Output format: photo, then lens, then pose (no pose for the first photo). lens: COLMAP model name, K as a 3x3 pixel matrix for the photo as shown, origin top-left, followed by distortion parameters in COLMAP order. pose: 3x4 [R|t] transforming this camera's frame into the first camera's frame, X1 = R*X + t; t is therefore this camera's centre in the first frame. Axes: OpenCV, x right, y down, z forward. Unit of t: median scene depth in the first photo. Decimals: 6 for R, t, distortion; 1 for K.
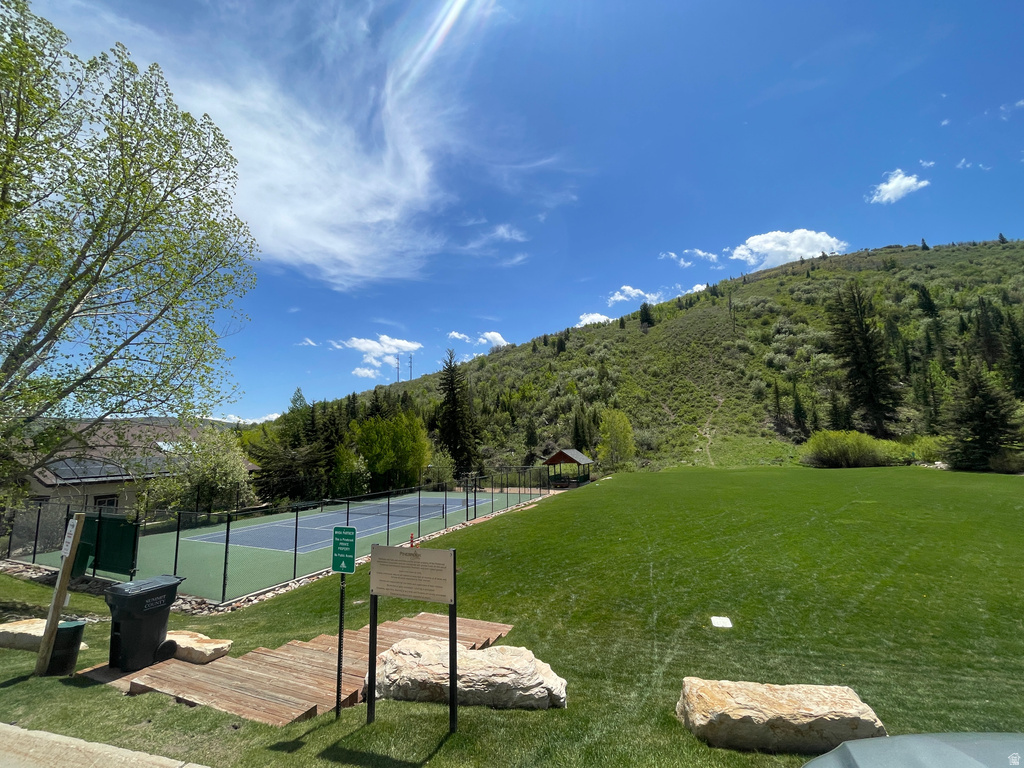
lens RADIAL K [[413.0, 0, 510.3], [0, 413.0, 389.0], [0, 0, 1]] dist [-0.003345, 0.001213]
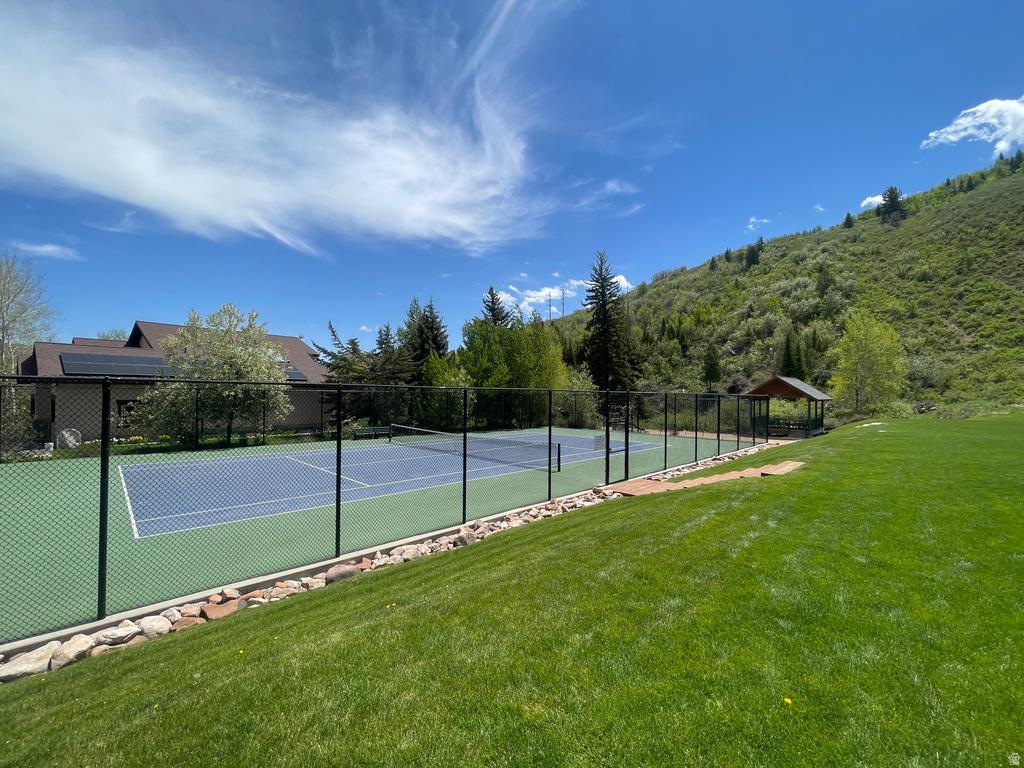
lens RADIAL K [[413.0, 0, 512.8], [0, 413.0, 385.1], [0, 0, 1]] dist [-0.003345, 0.001213]
pose [[0.931977, 0.023459, -0.361758, -0.014210], [0.020351, 0.992945, 0.116817, 0.056904], [0.361946, -0.116233, 0.924924, 0.201507]]
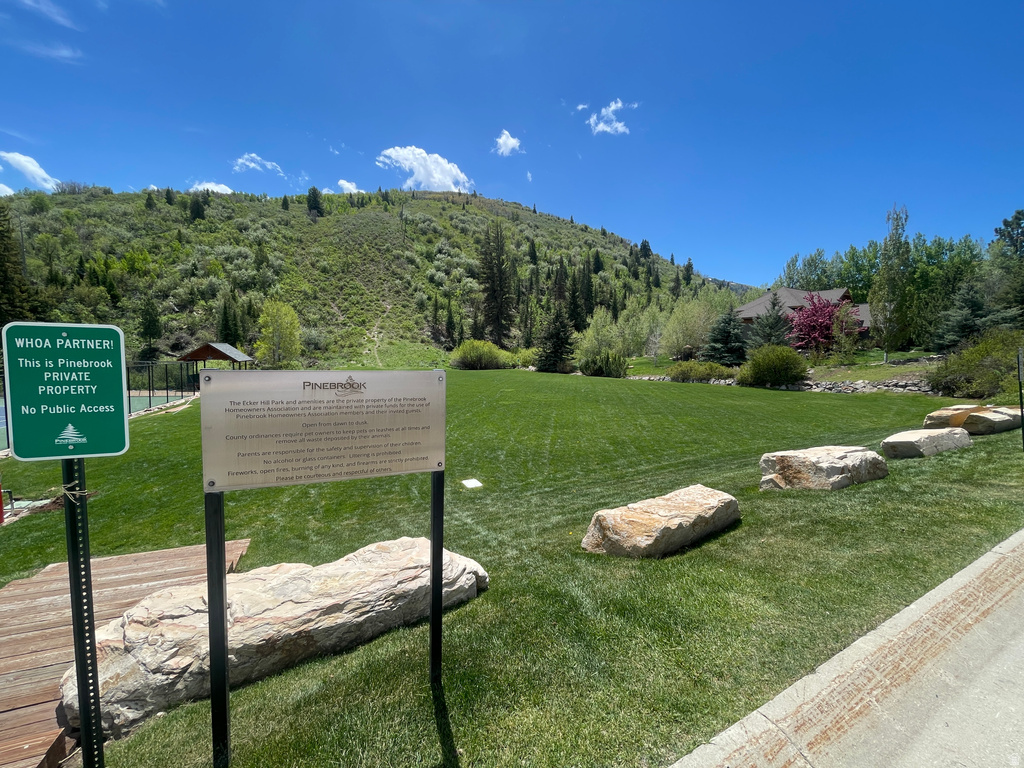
lens RADIAL K [[413.0, 0, 507.6], [0, 413.0, 389.0], [0, 0, 1]] dist [-0.003345, 0.001213]
pose [[0.710351, -0.018301, 0.703610, -0.018407], [-0.141623, 0.975500, 0.168353, 0.013572], [-0.689452, -0.219237, 0.690356, 0.025602]]
